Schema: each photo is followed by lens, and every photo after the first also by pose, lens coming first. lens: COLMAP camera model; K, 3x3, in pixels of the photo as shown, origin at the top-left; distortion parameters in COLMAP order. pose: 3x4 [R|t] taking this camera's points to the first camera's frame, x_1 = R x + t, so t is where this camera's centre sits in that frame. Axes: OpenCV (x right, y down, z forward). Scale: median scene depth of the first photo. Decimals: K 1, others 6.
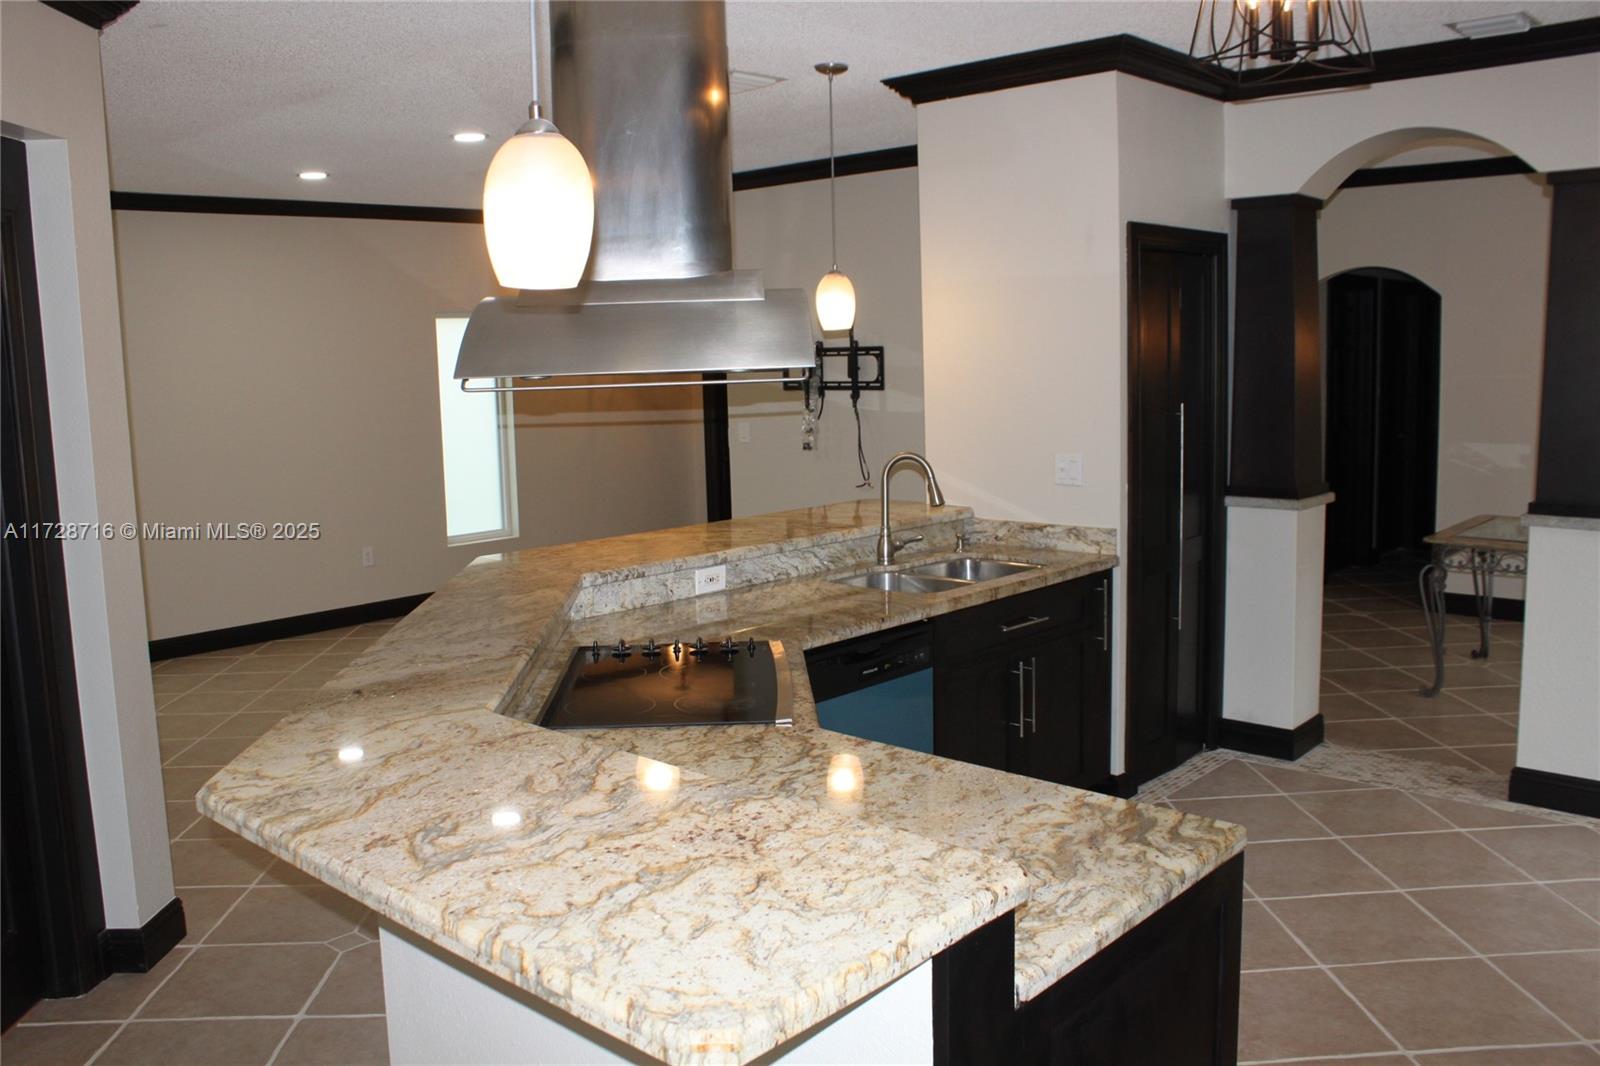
lens RADIAL K [[1339.2, 0, 799.1], [0, 1339.2, 521.1], [0, 0, 1]] dist [-0.171148, 0.159737]
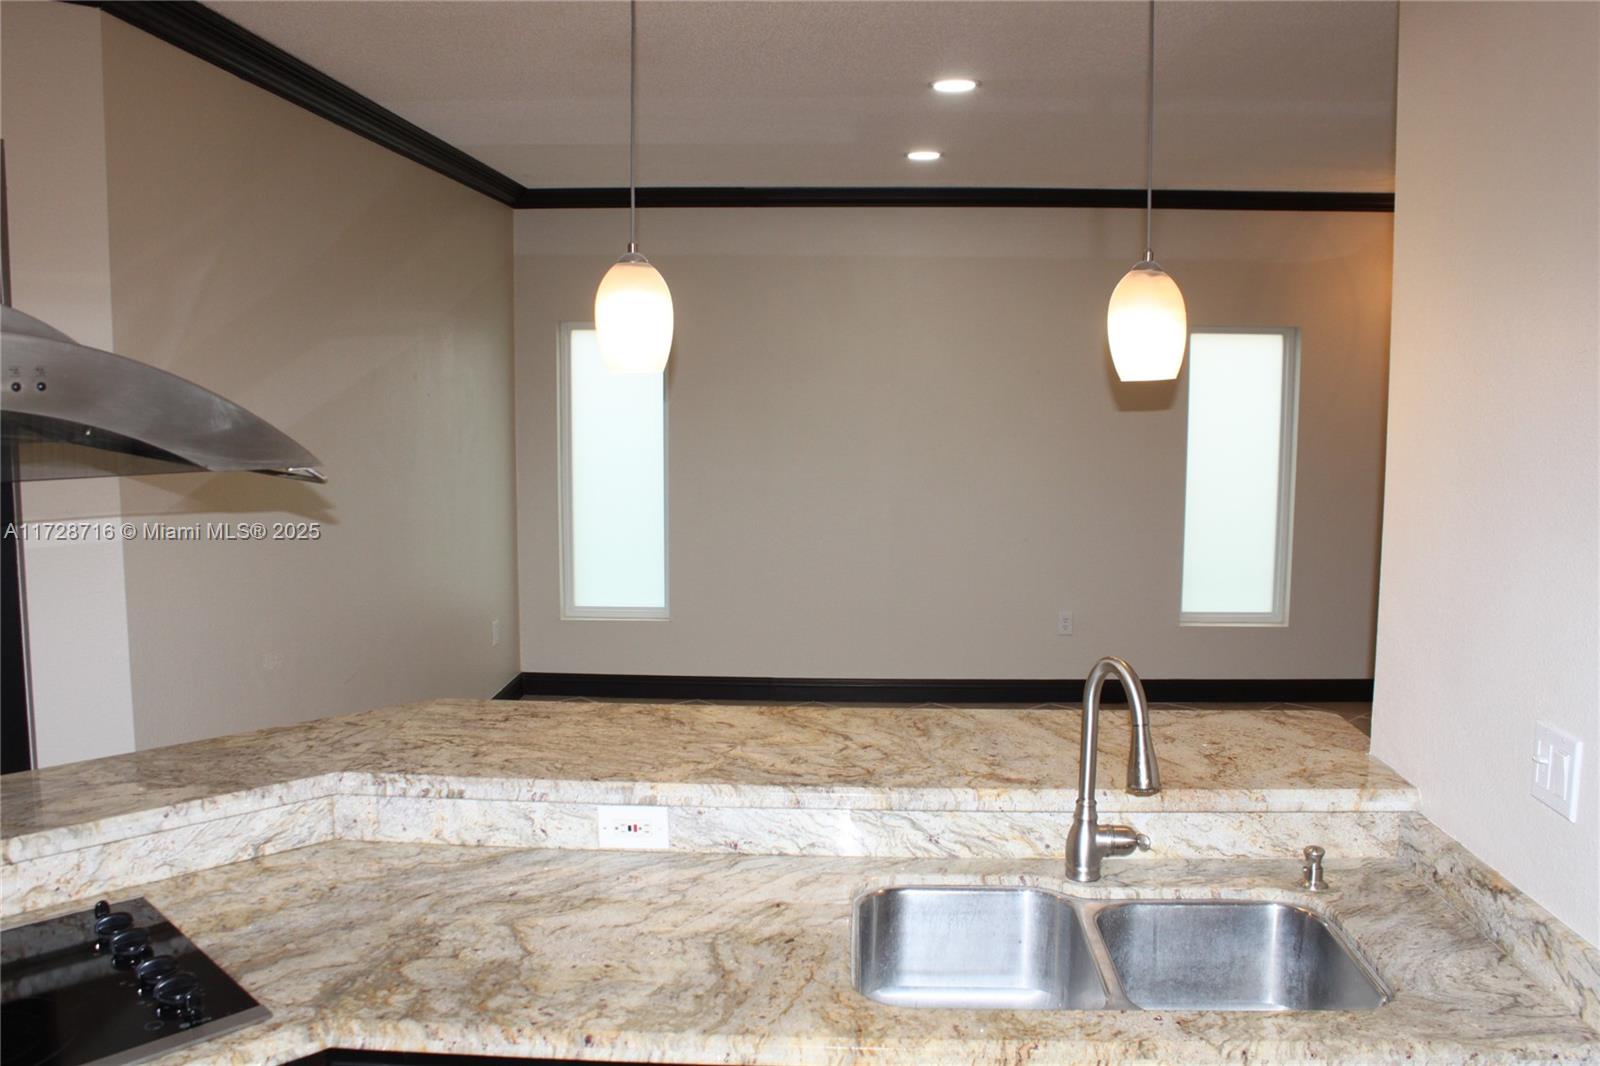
lens RADIAL K [[1360.4, 0, 797.7], [0, 1360.4, 523.1], [0, 0, 1]] dist [-0.154797, 0.130293]
pose [[0.653289, 0.114892, -0.748340, 0.356462], [-0.118610, 0.991745, 0.048717, -0.109028], [0.747760, 0.056935, 0.661524, 0.623318]]
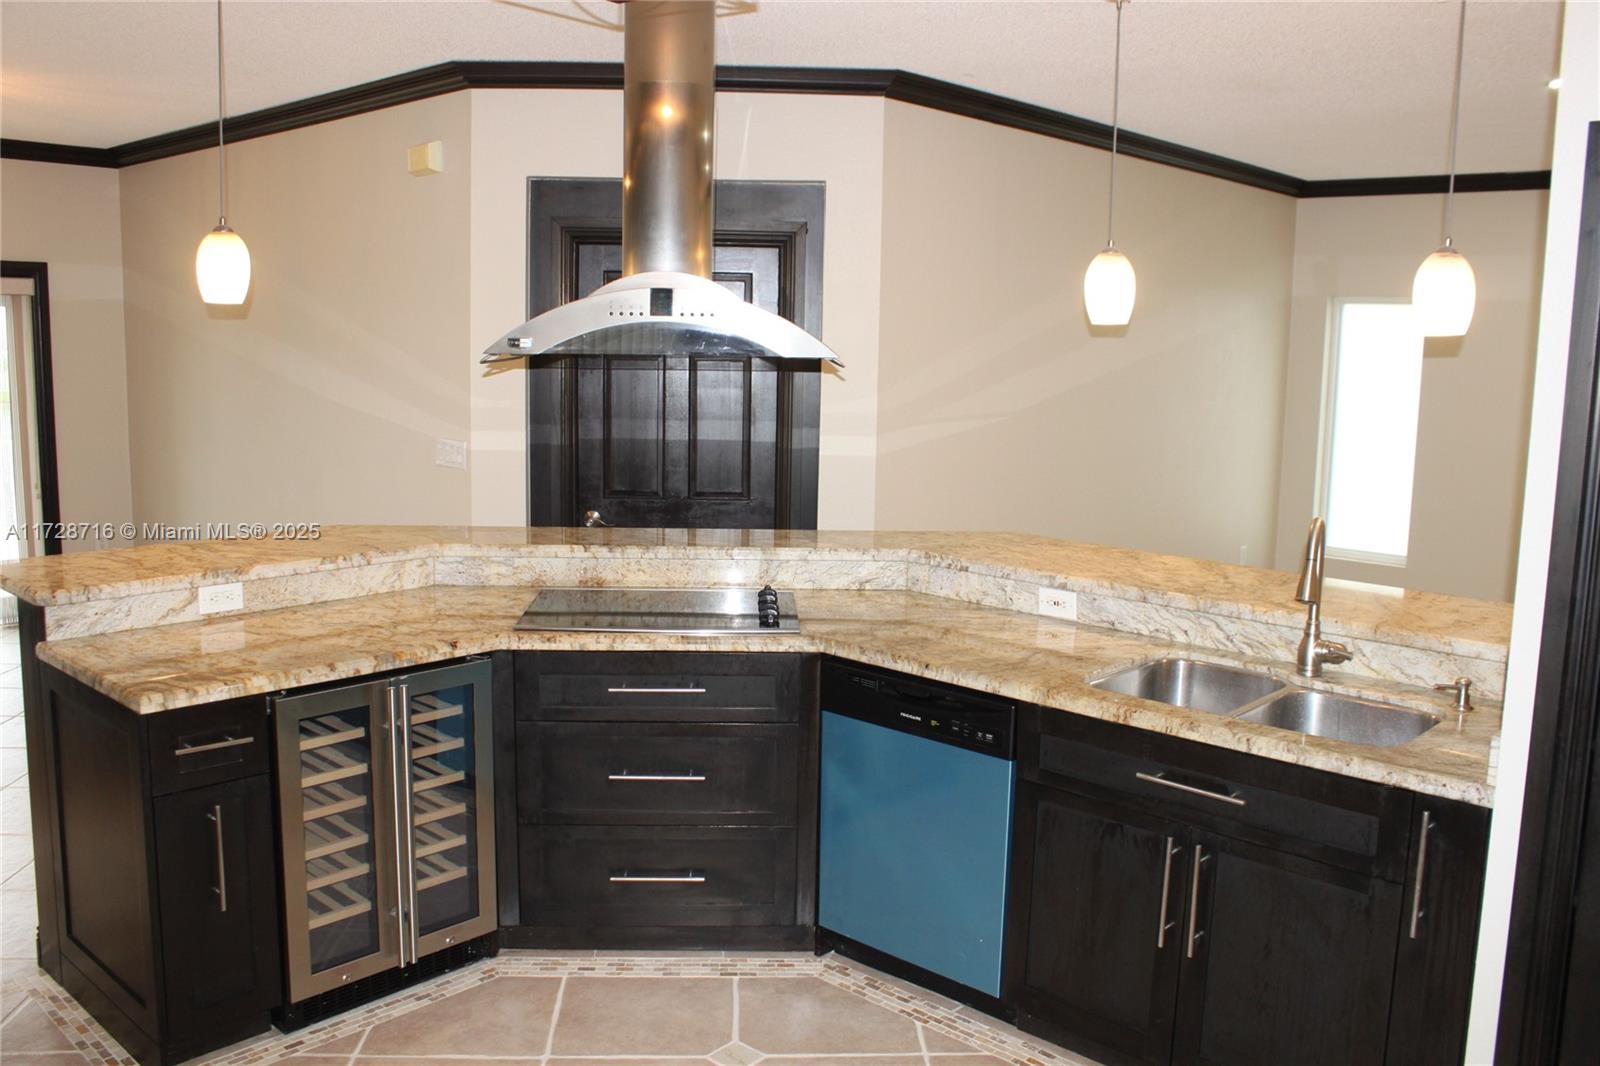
lens RADIAL K [[1339.2, 0, 799.1], [0, 1339.2, 521.1], [0, 0, 1]] dist [-0.171148, 0.159737]
pose [[0.002395, 0.169075, -0.985600, 0.747117], [-0.148610, 0.974719, 0.166847, -0.123861], [0.988893, 0.146070, 0.027461, 0.737391]]
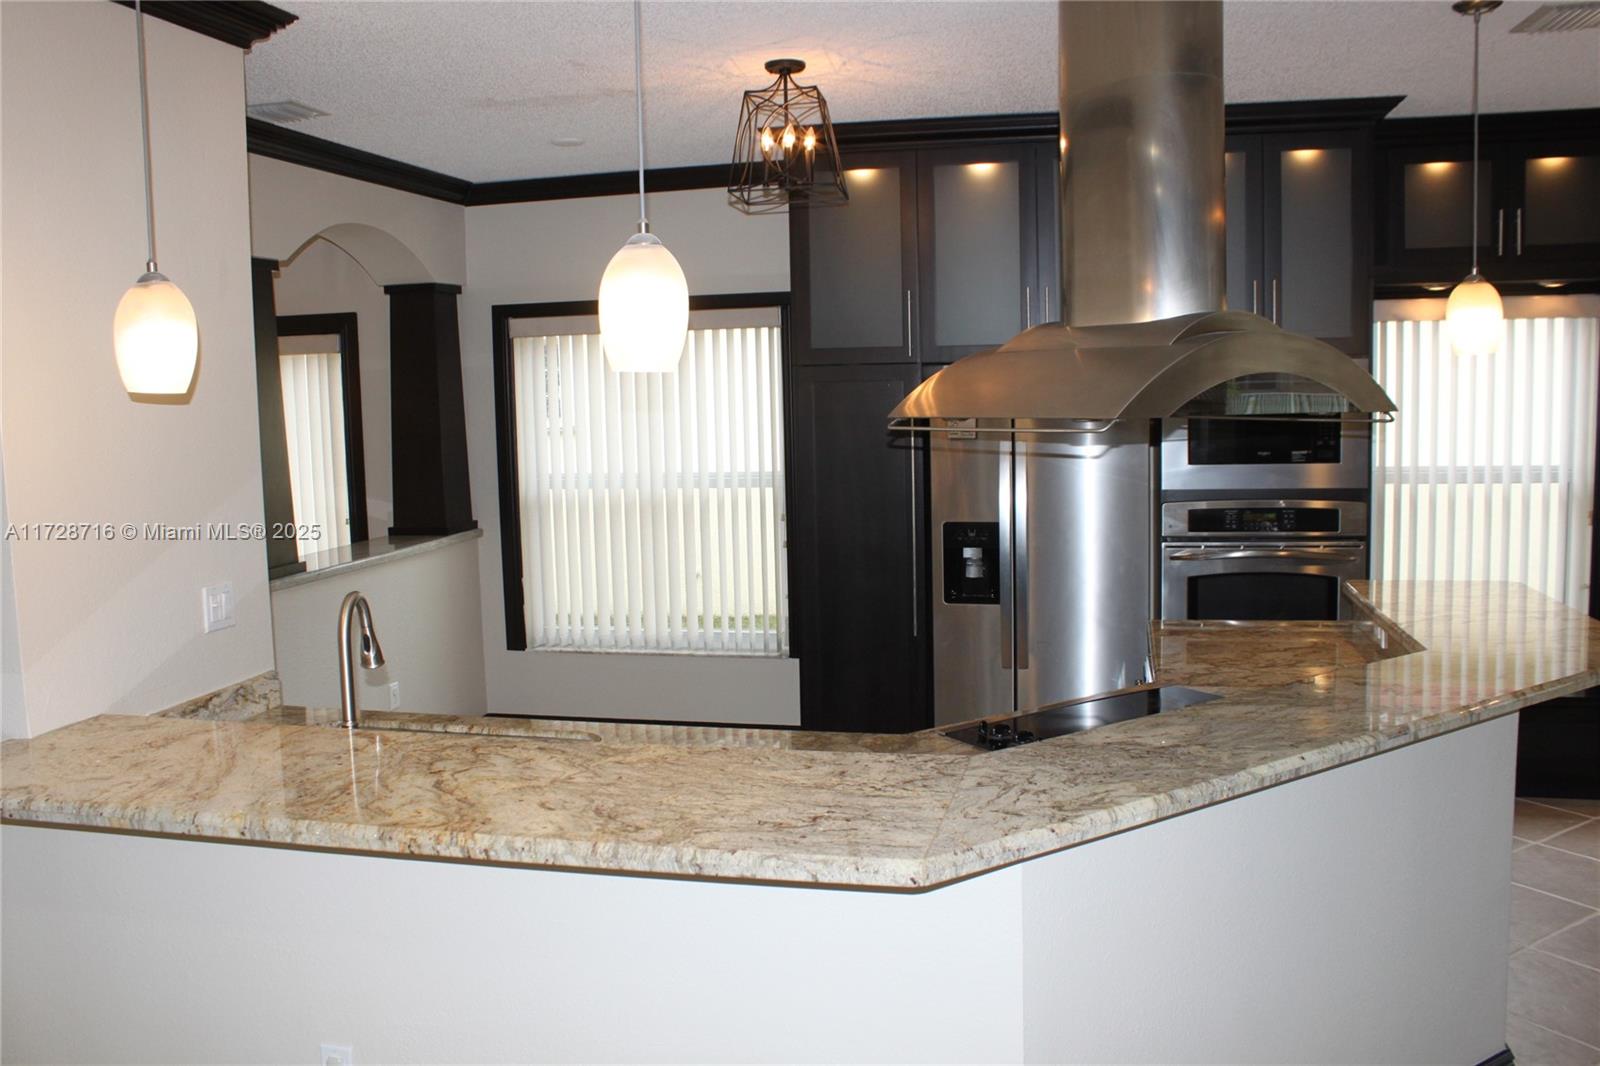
lens RADIAL K [[1339.2, 0, 799.1], [0, 1339.2, 521.1], [0, 0, 1]] dist [-0.171148, 0.159737]
pose [[-0.499853, -0.051964, 0.864550, -0.557344], [0.147912, 0.978413, 0.144326, -0.143543], [-0.853387, 0.200019, -0.481377, 1.133958]]
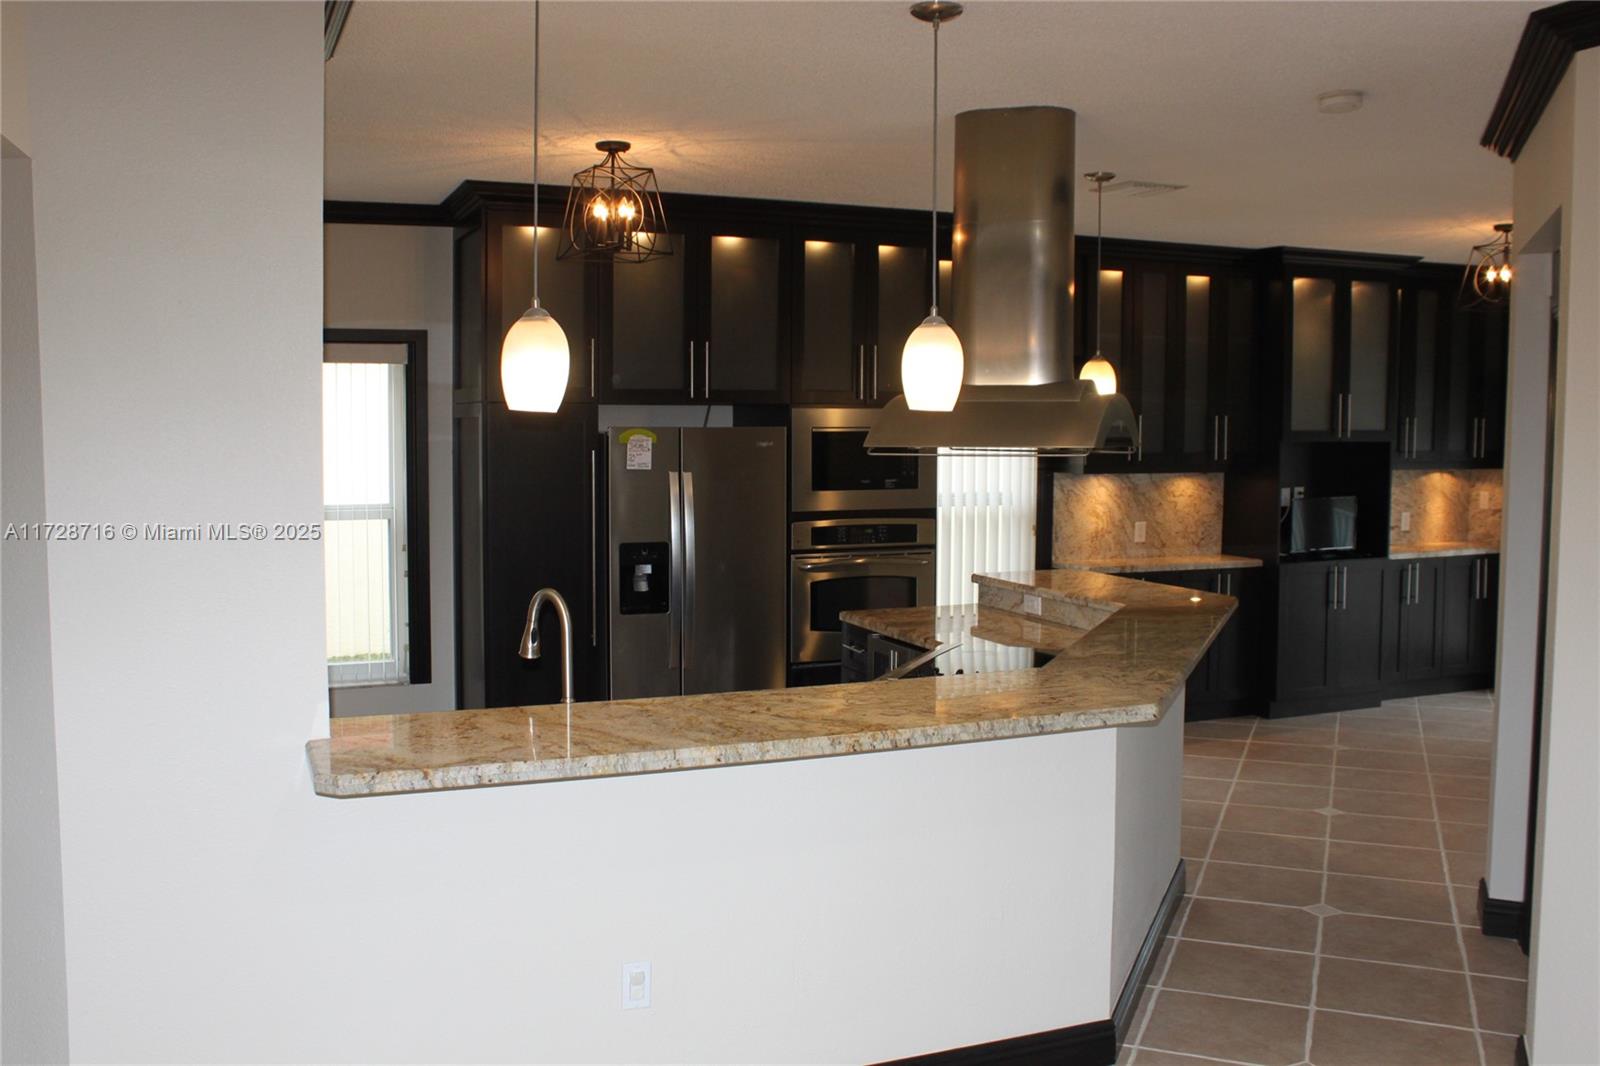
lens RADIAL K [[1439.7, 0, 796.8], [0, 1439.7, 514.4], [0, 0, 1]] dist [-0.134245, 0.080645]
pose [[-0.908788, -0.007009, 0.417200, -0.366687], [0.072510, 0.981993, 0.174446, -0.219724], [-0.410910, 0.188786, -0.891915, 1.657908]]
